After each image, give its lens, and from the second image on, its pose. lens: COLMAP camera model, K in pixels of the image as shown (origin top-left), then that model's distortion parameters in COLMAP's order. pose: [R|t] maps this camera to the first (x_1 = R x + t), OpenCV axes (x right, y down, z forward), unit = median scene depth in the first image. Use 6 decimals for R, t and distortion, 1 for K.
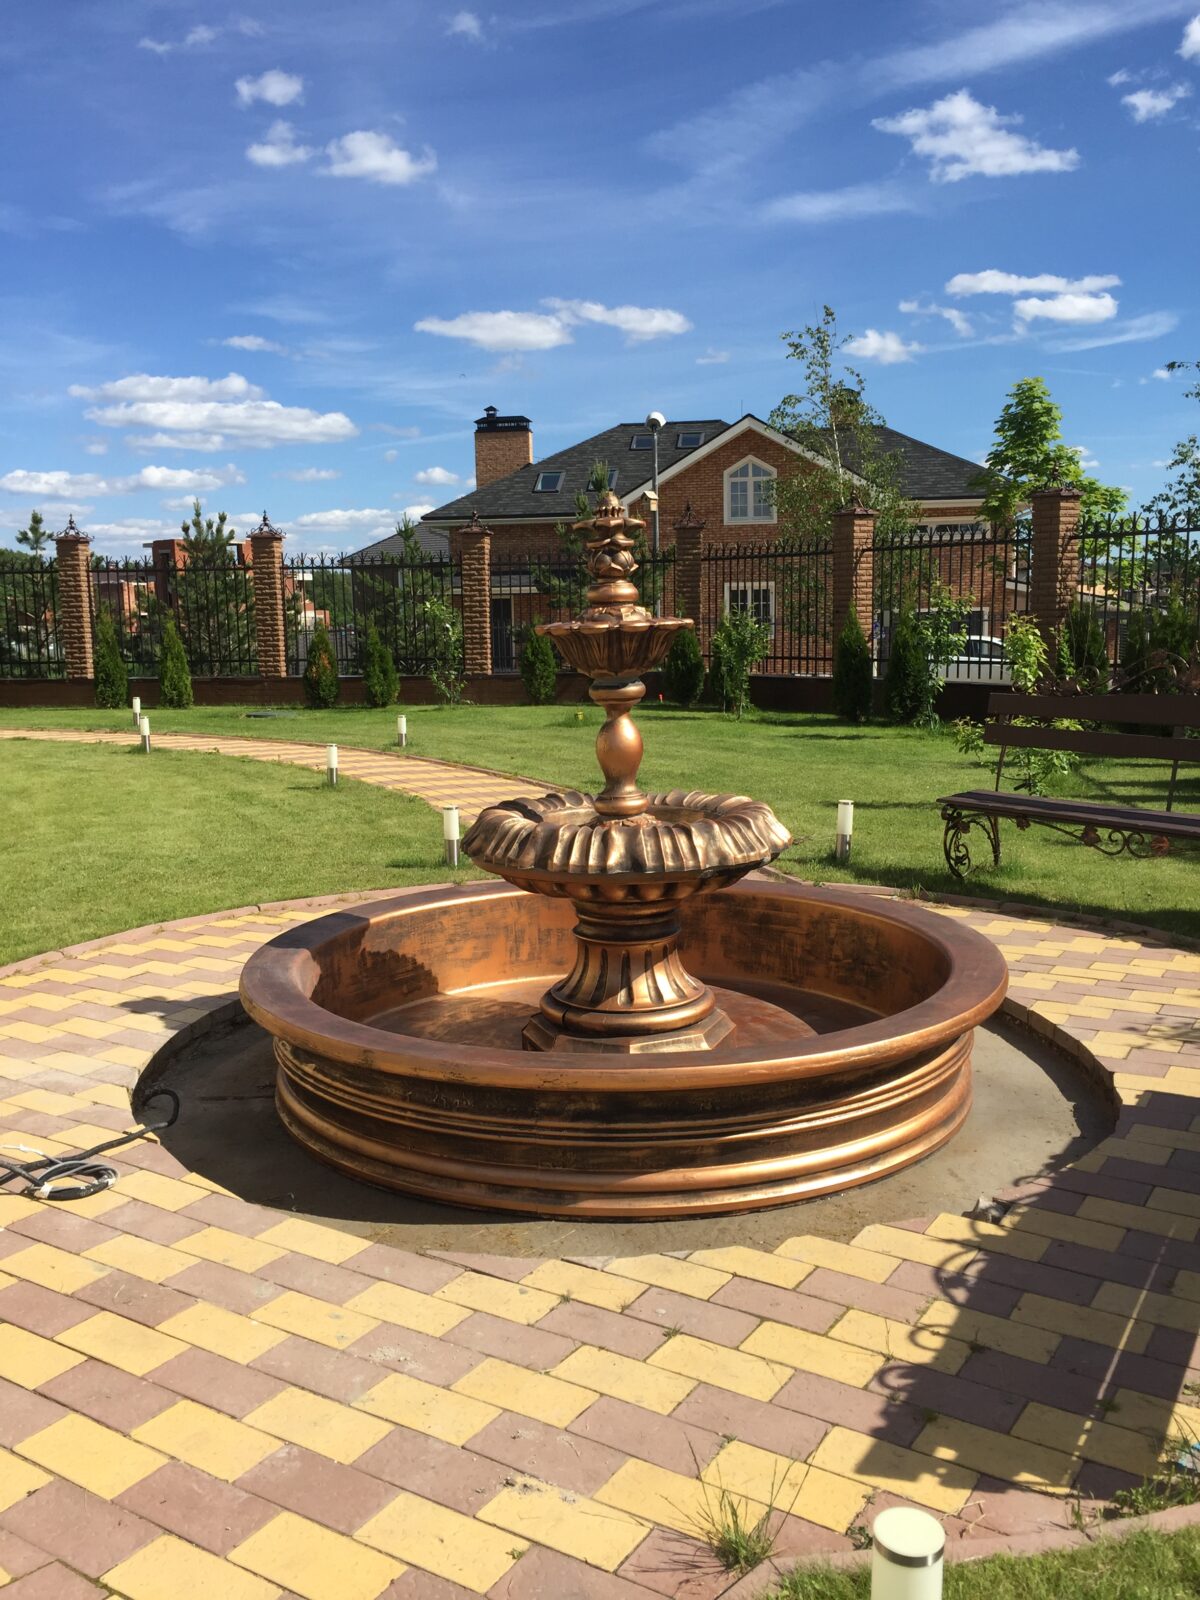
lens RADIAL K [[1351.2, 0, 596.8], [0, 1351.2, 810.0], [0, 0, 1]] dist [0.065382, -0.056346]
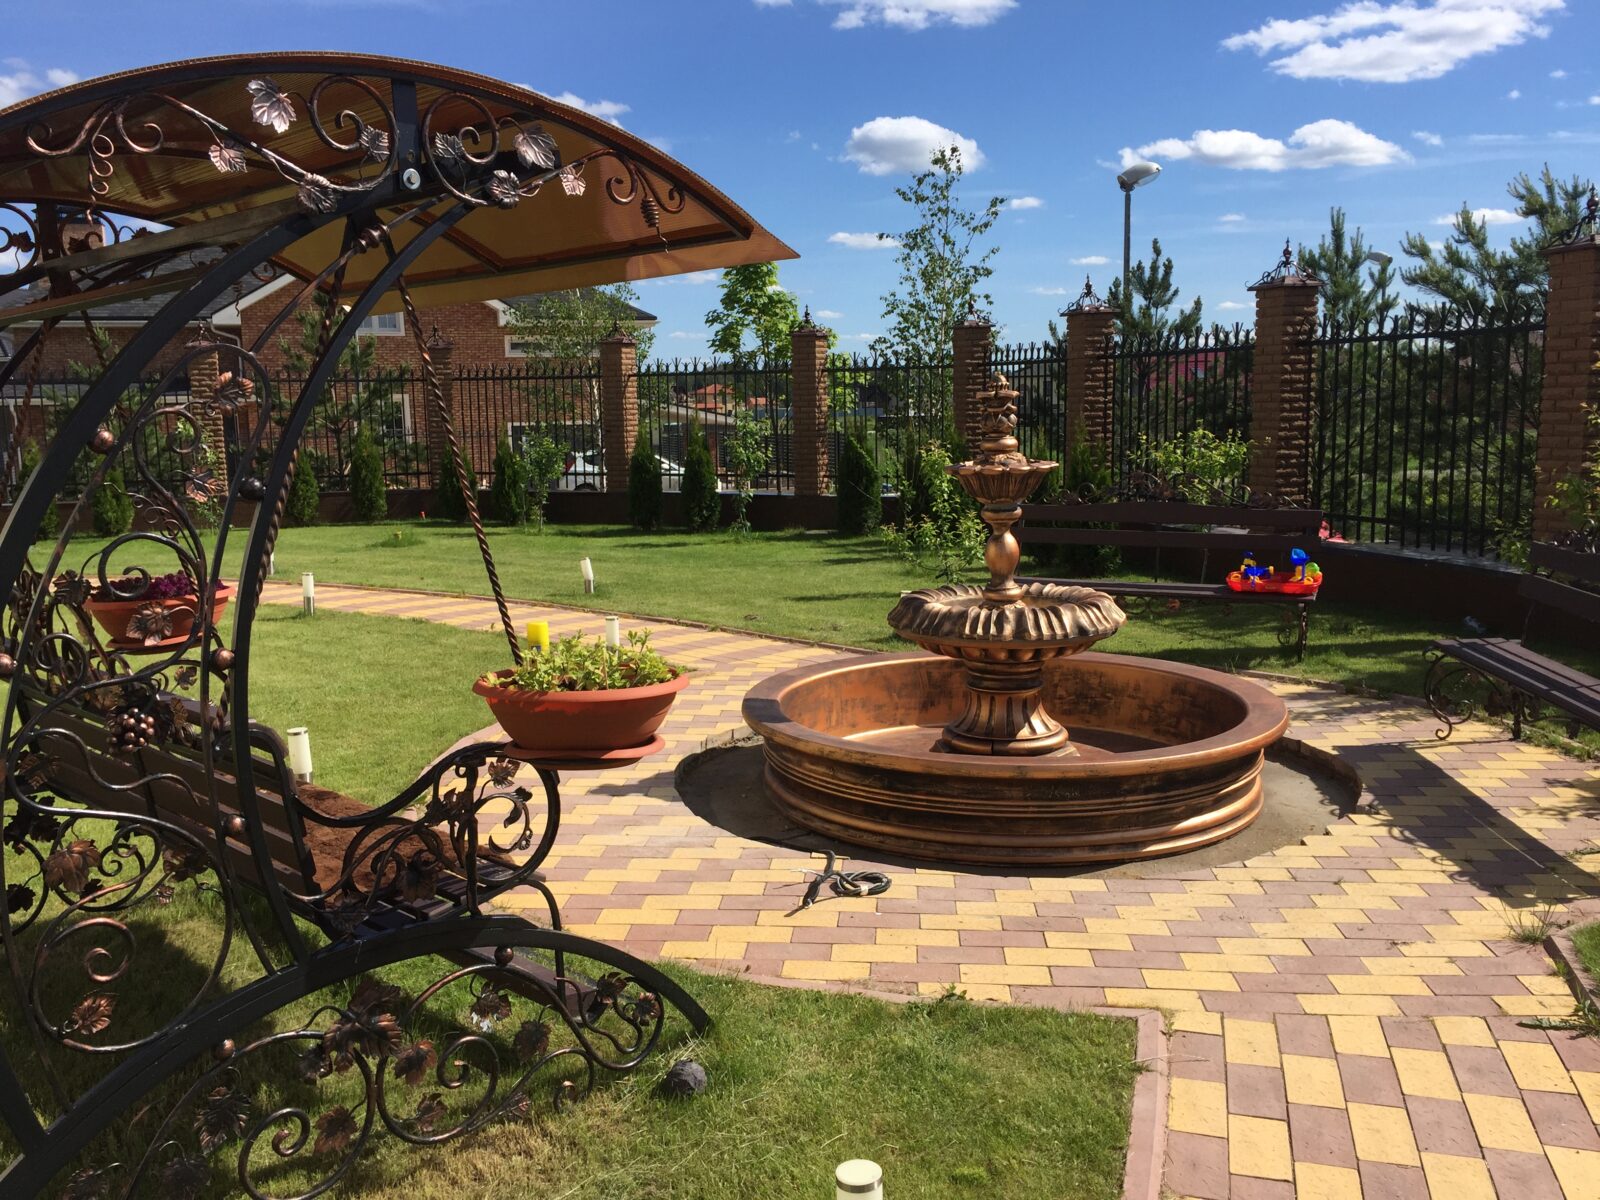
lens RADIAL K [[1351.2, 0, 800.2], [0, 1351.2, 589.0], [0, 0, 1]] dist [0.065382, -0.056346]
pose [[0.886721, -0.059712, 0.458432, -0.916764], [0.069301, 0.997587, -0.004108, -0.020286], [-0.457081, 0.035413, 0.888720, -0.170012]]
